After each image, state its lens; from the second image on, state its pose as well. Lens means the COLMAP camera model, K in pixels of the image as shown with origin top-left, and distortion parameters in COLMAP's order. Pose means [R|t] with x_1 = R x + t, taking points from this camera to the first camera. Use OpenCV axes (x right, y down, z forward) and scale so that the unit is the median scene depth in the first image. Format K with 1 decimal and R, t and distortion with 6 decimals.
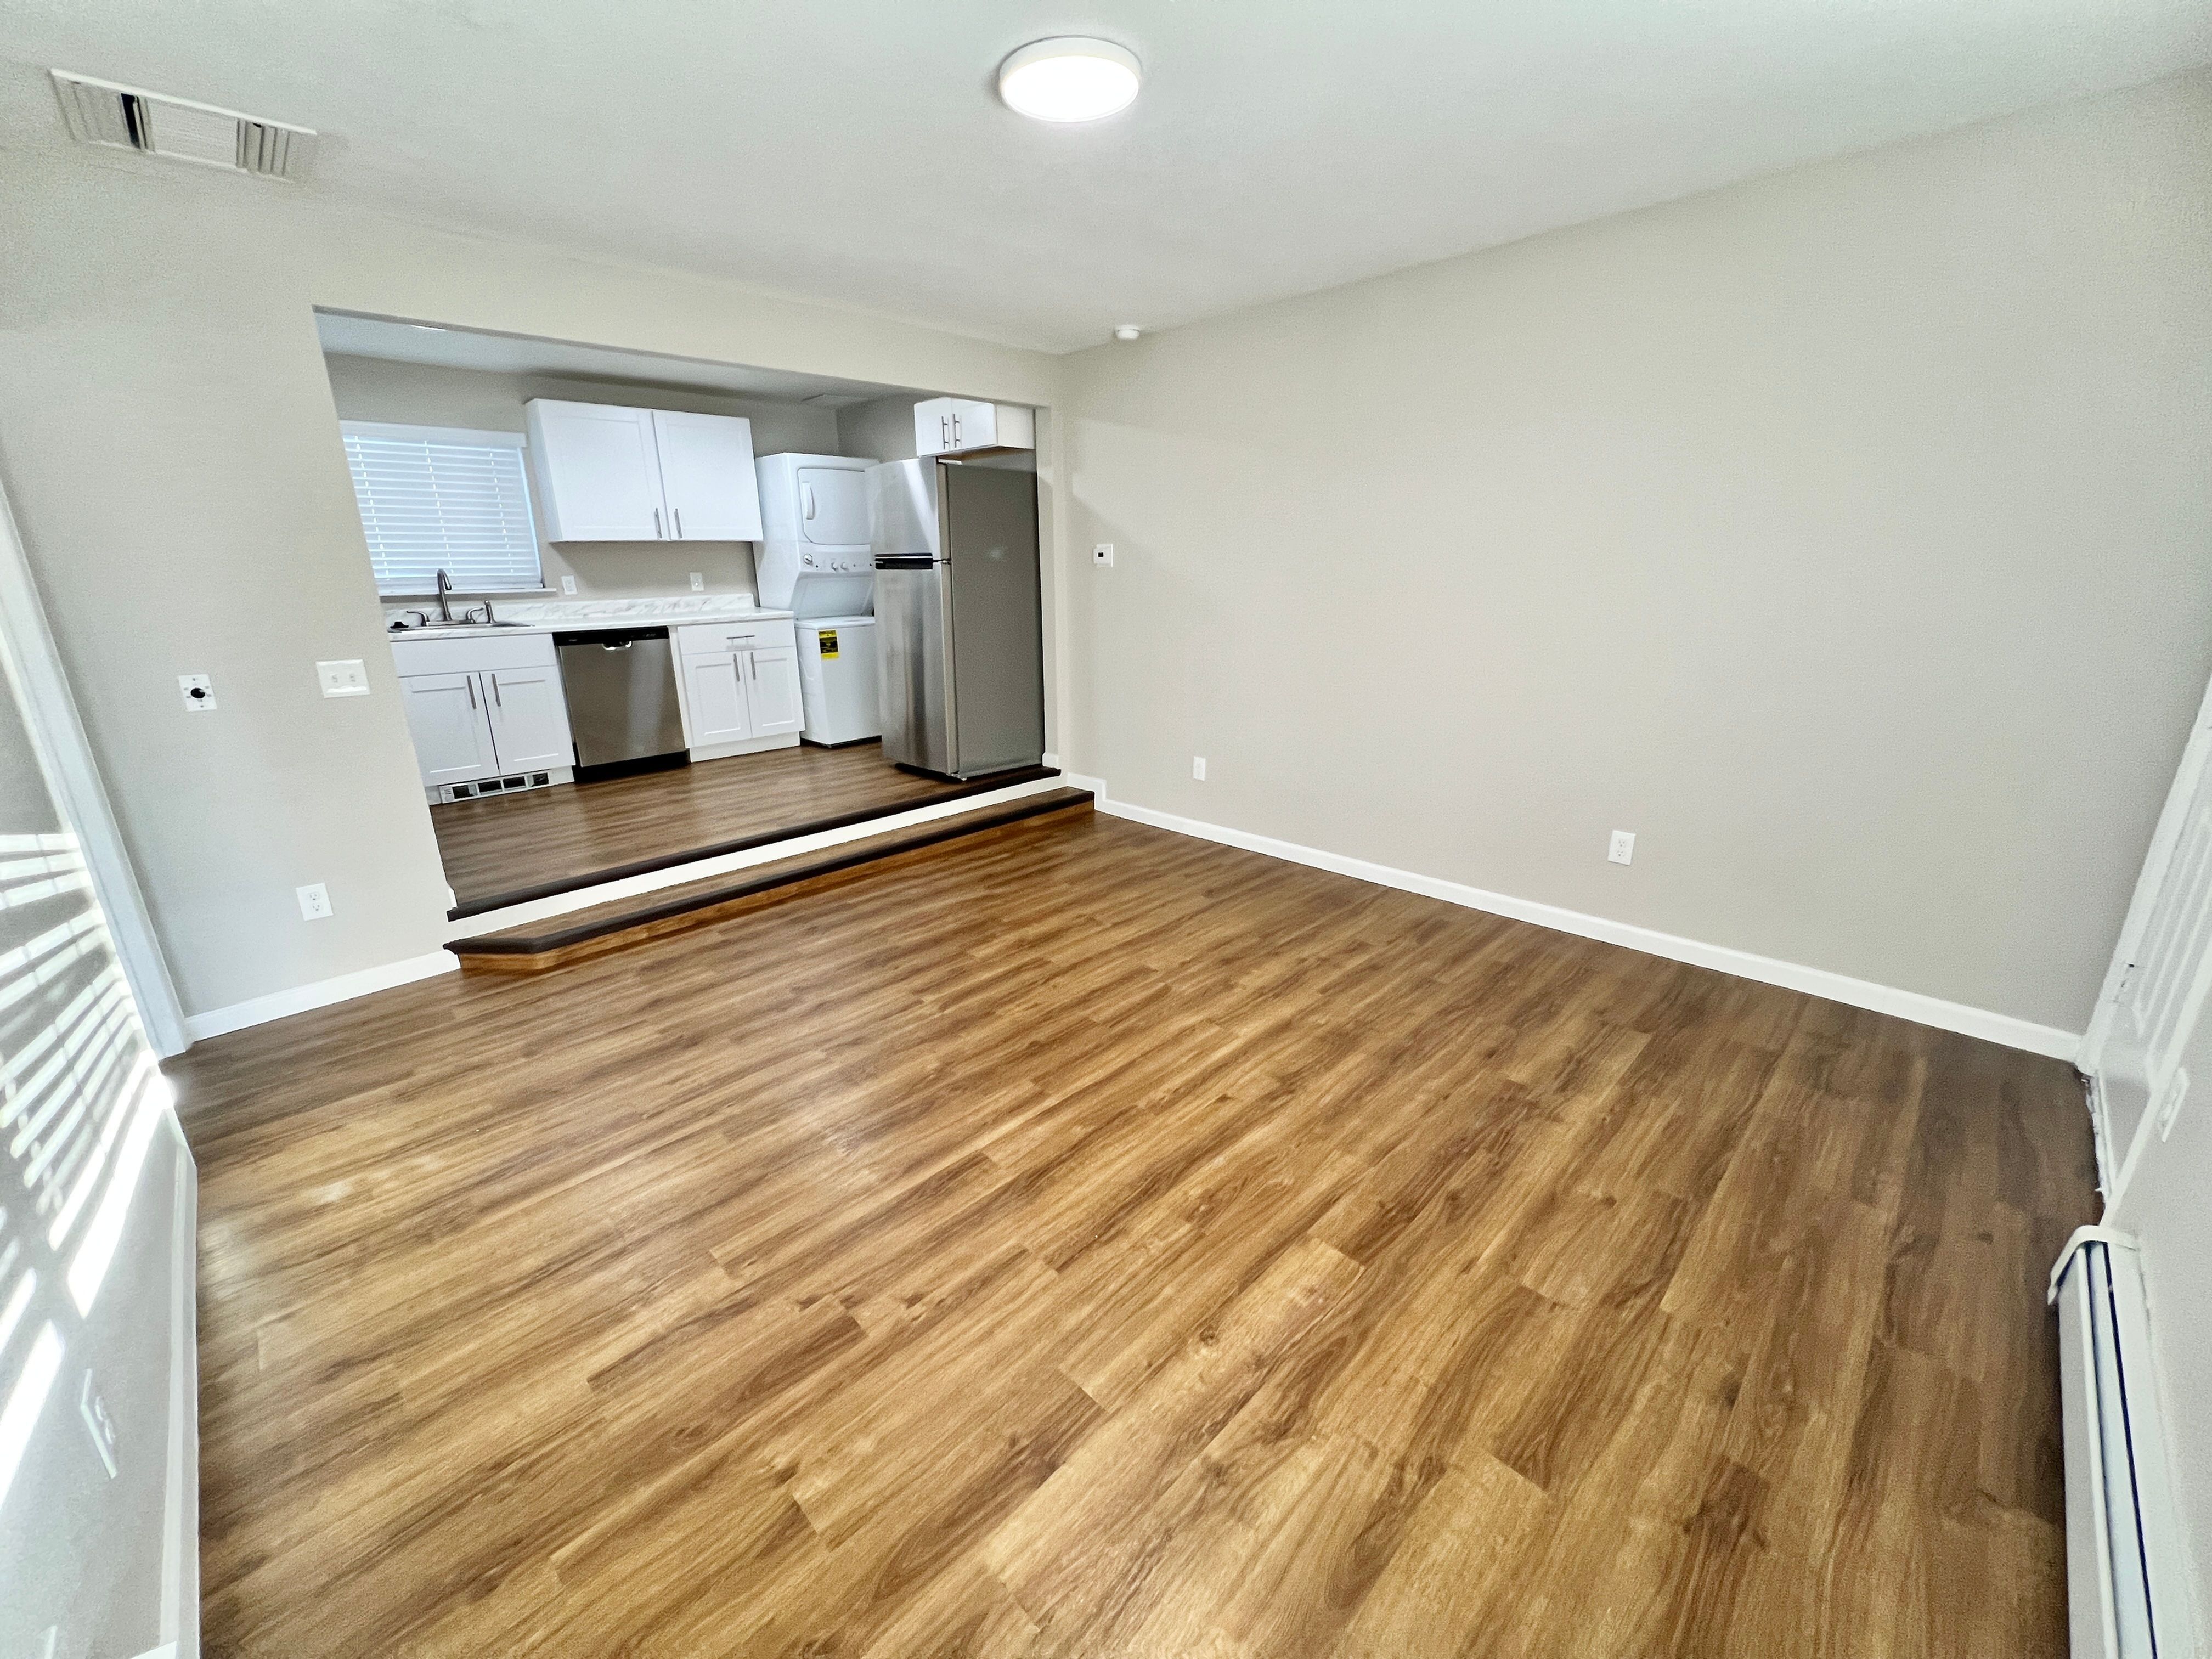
lens RADIAL K [[879.6, 0, 1097.9], [0, 879.6, 820.7], [0, 0, 1]] dist [-0.002044, -0.000056]
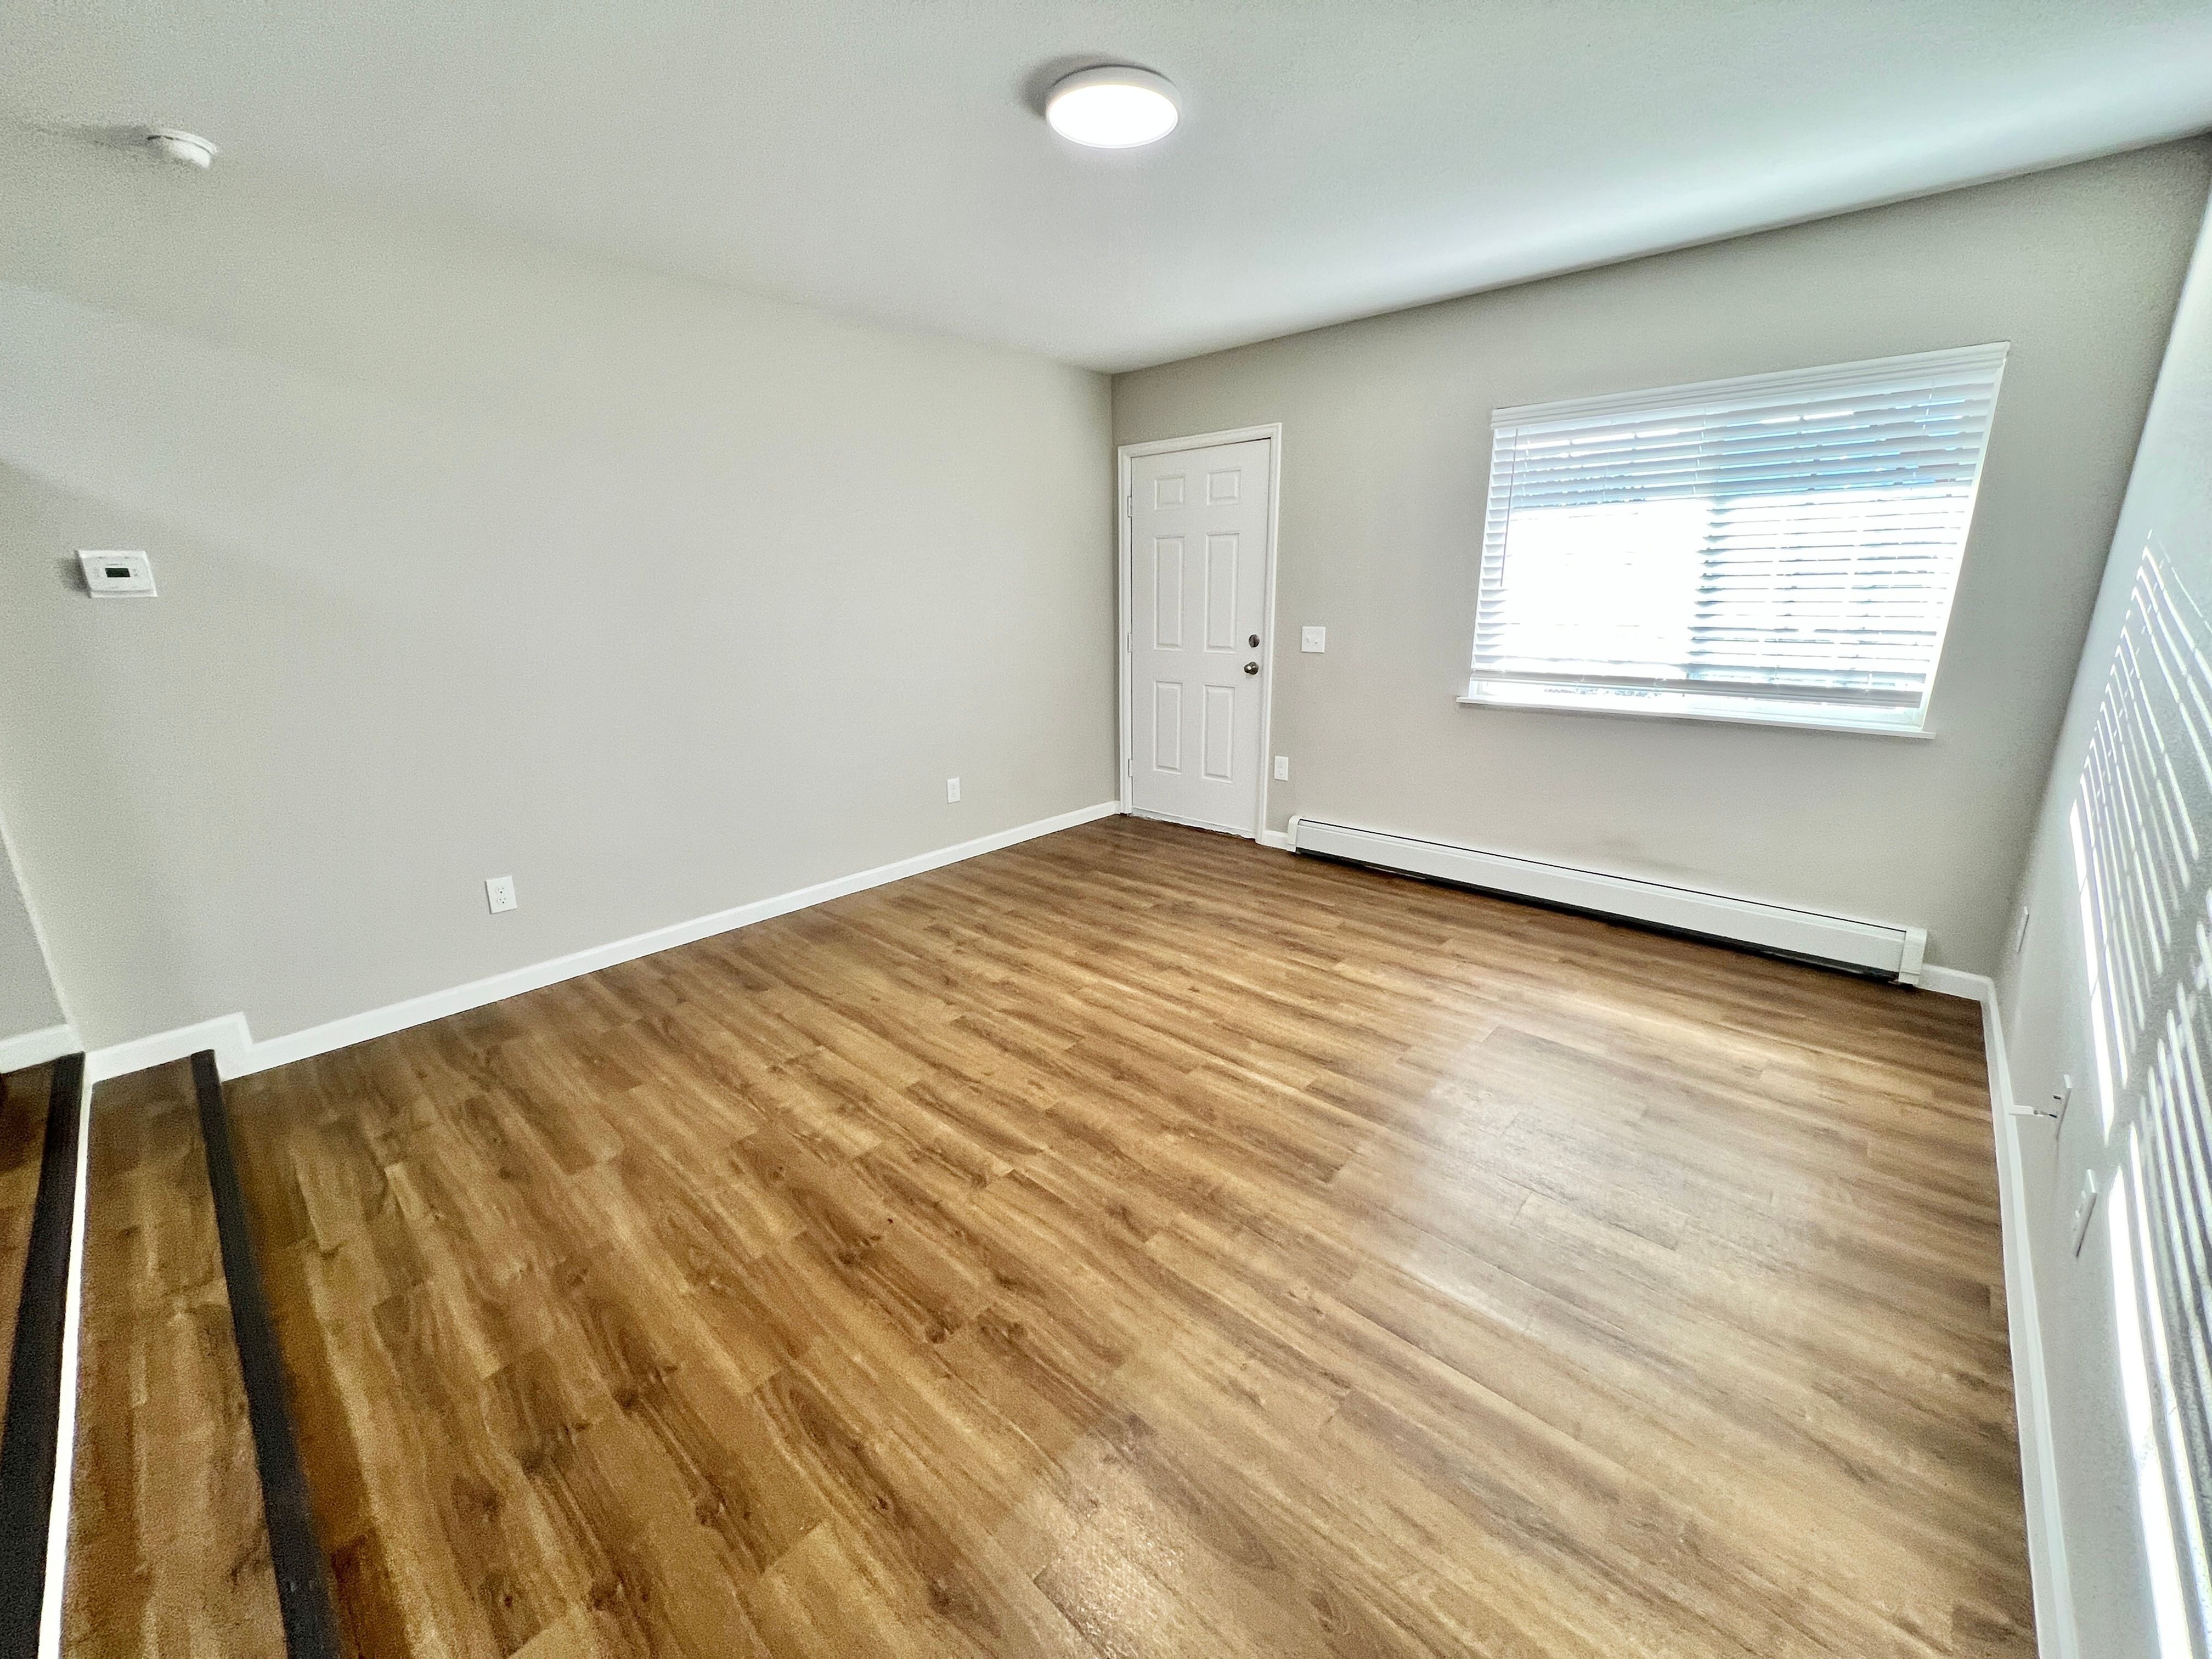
lens RADIAL K [[879.6, 0, 1097.9], [0, 879.6, 820.7], [0, 0, 1]] dist [-0.002044, -0.000056]
pose [[-0.046099, -0.245182, 0.968380, -0.762659], [0.299651, 0.921374, 0.247546, -0.199194], [-0.952934, 0.301588, 0.030995, 0.757141]]
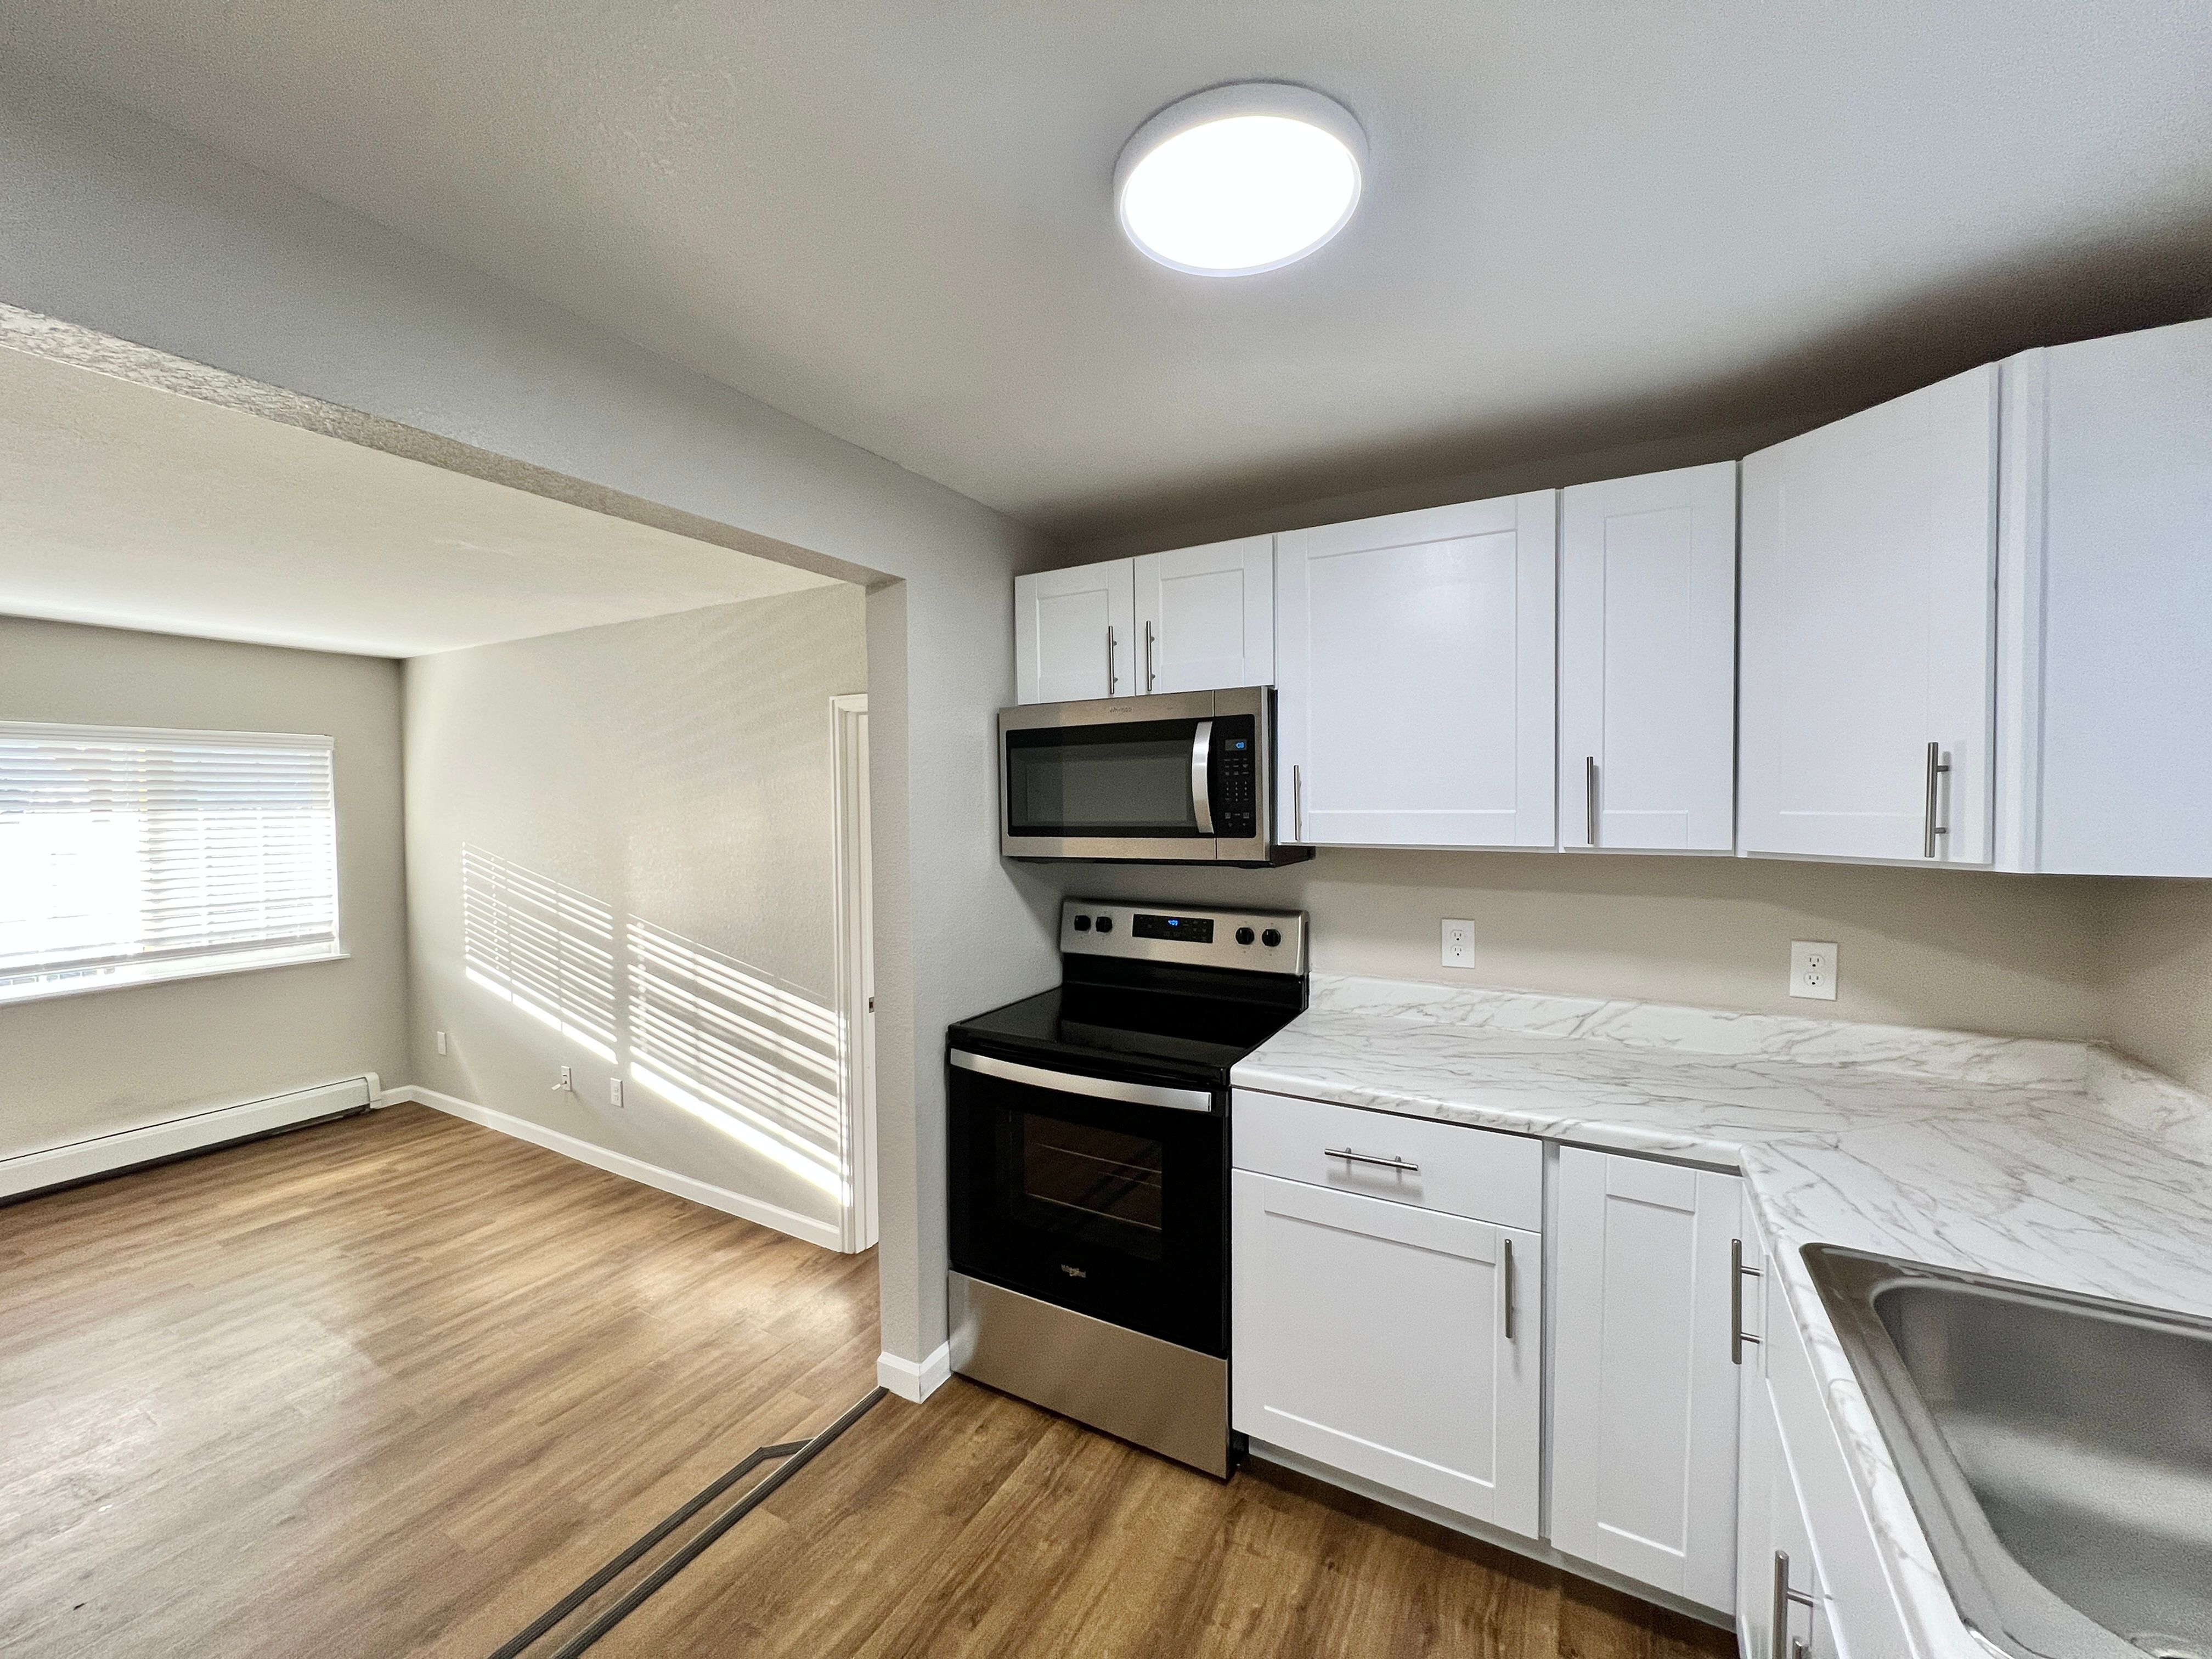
lens RADIAL K [[879.6, 0, 1097.9], [0, 879.6, 820.7], [0, 0, 1]] dist [-0.002044, -0.000056]
pose [[-0.961894, 0.029496, -0.271828, -0.730053], [-0.057743, 0.949828, 0.307397, -0.536046], [0.267257, 0.311379, -0.911930, 1.540445]]
